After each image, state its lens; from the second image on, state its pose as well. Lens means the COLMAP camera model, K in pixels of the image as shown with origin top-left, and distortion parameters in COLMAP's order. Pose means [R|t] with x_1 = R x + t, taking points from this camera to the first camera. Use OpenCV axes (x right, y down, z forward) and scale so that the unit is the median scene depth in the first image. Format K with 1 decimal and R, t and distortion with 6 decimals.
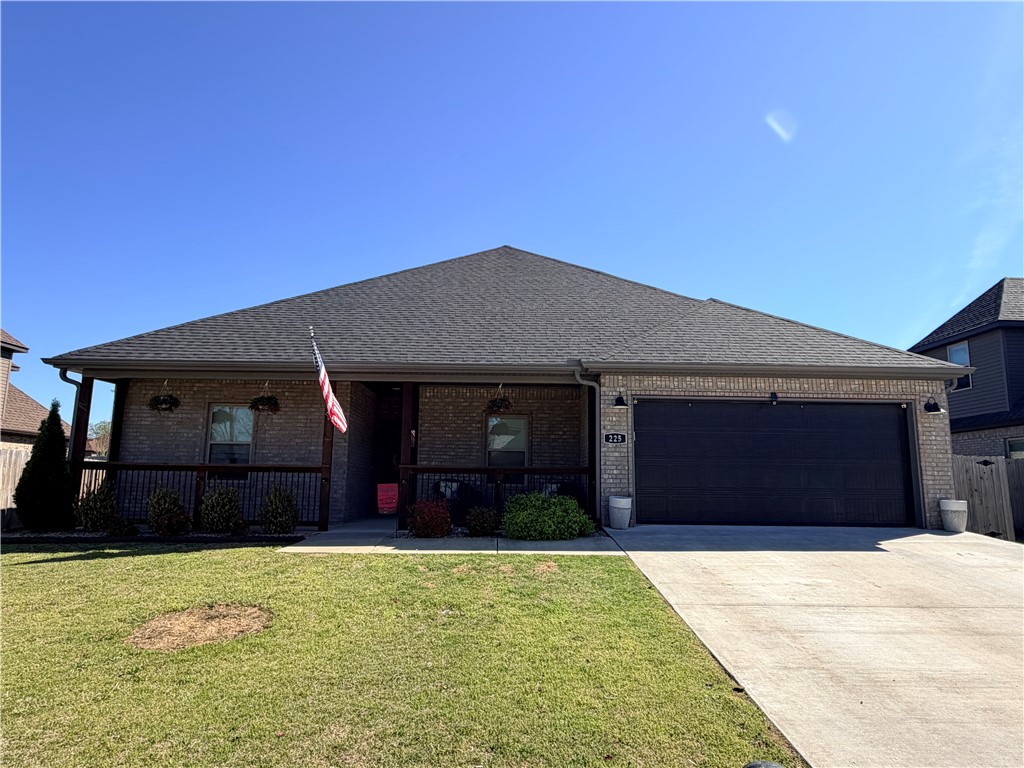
lens RADIAL K [[635.1, 0, 512.0], [0, 635.1, 384.0], [0, 0, 1]] dist [0.001206, -0.000395]
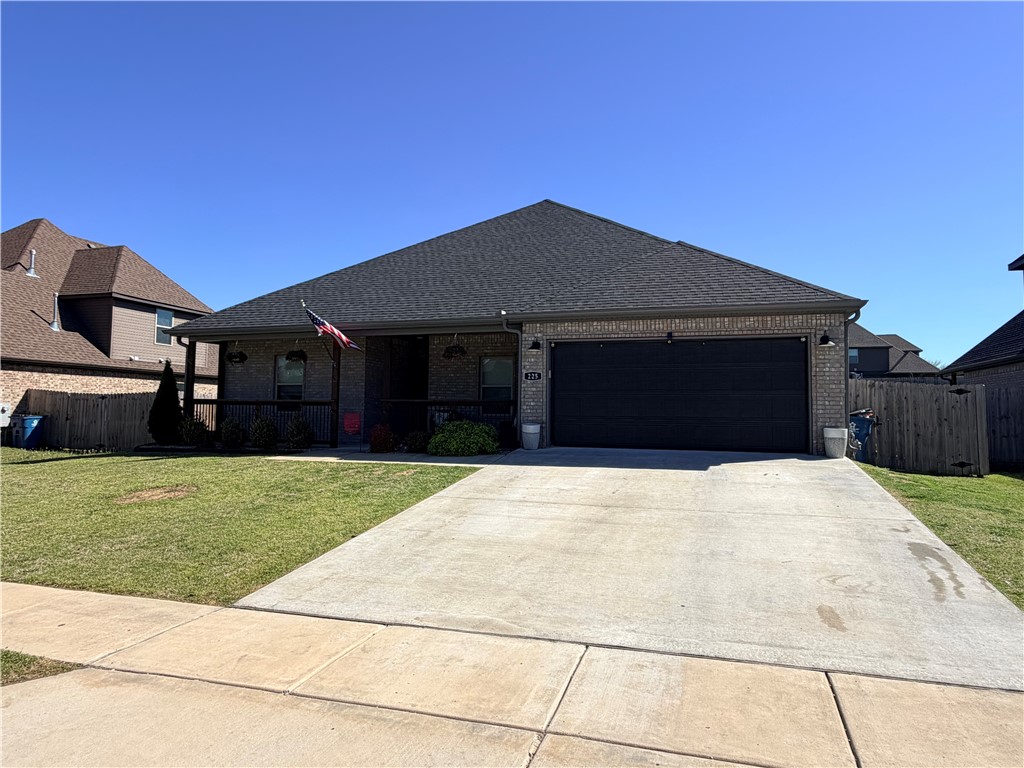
lens RADIAL K [[634.5, 0, 517.7], [0, 634.5, 378.9], [0, 0, 1]] dist [0.000760, 0.000307]
pose [[0.947104, -0.019057, -0.320360, 0.515192], [0.050431, 0.994671, 0.089924, -0.018917], [0.316939, -0.101324, 0.943018, -0.146036]]
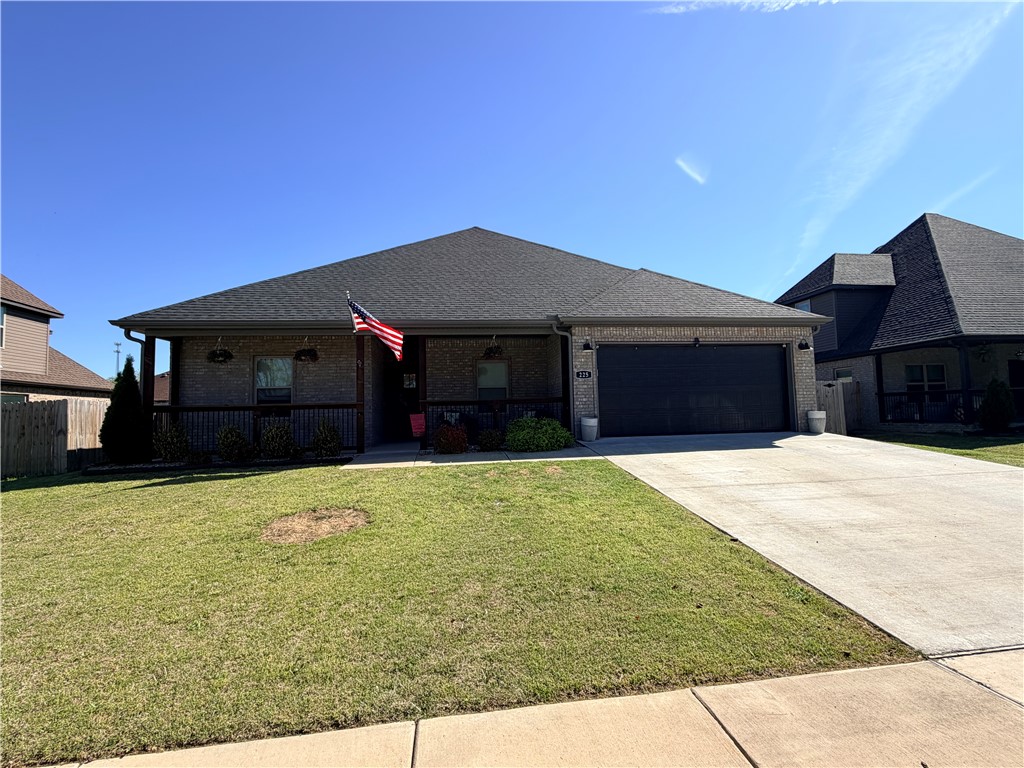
lens RADIAL K [[492.6, 0, 513.9], [0, 492.6, 383.2], [0, 0, 1]] dist [0.000440, 0.000216]
pose [[0.992613, -0.029991, 0.117555, -0.103548], [0.019271, 0.995638, 0.091290, 0.006330], [-0.119780, -0.088351, 0.988861, -0.005131]]
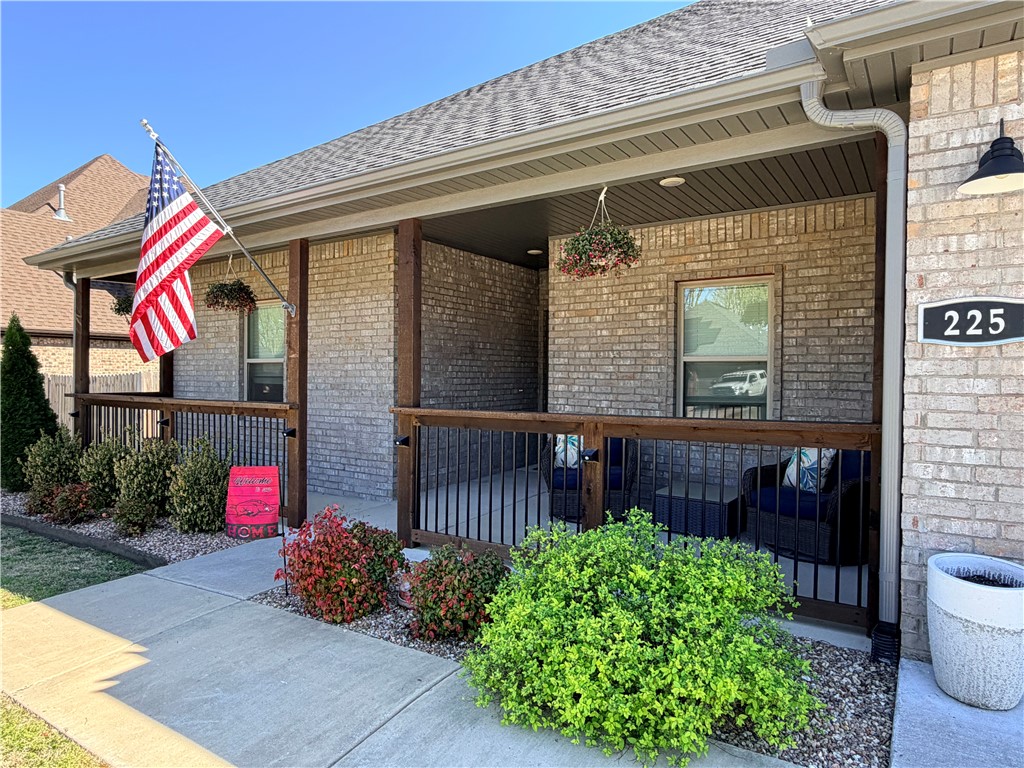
lens RADIAL K [[635.1, 0, 512.0], [0, 635.1, 384.0], [0, 0, 1]] dist [0.001206, -0.000395]
pose [[0.821668, -0.001277, -0.569965, 0.153806], [0.095499, 0.986169, 0.135463, 0.058285], [0.561909, -0.165736, 0.810426, 0.687736]]
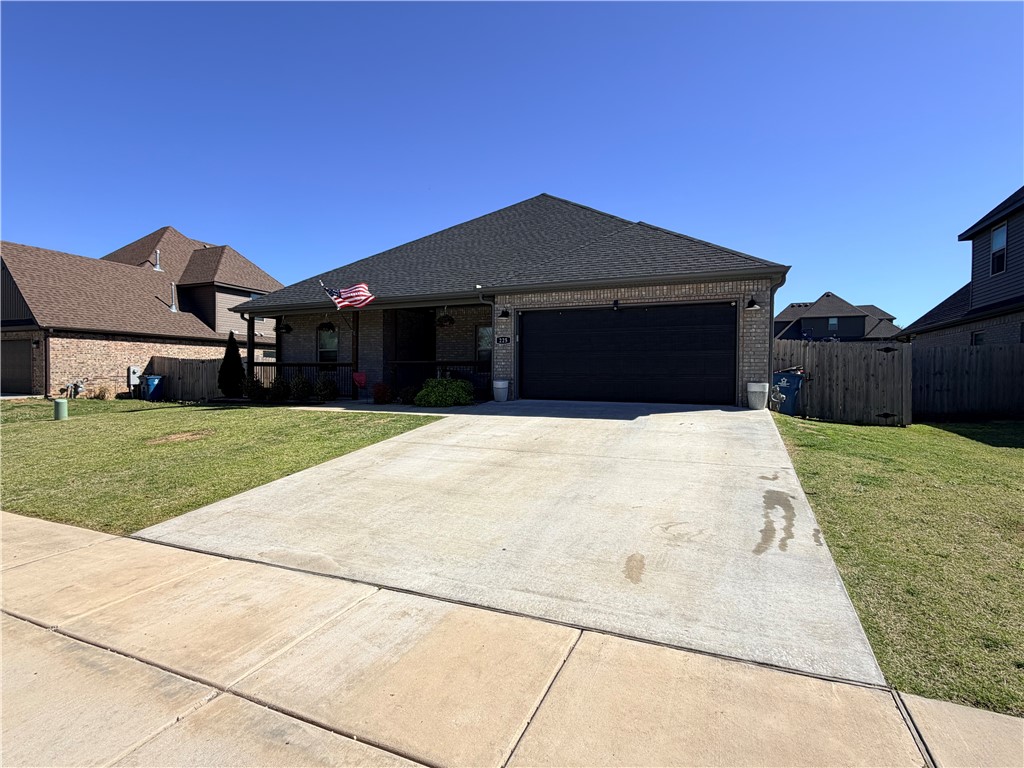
lens RADIAL K [[492.6, 0, 513.9], [0, 492.6, 383.2], [0, 0, 1]] dist [0.000440, 0.000216]
pose [[0.909983, 0.001741, -0.414642, 0.638021], [0.069288, 0.985293, 0.156197, 0.008883], [0.408816, -0.170866, 0.896479, -0.005022]]
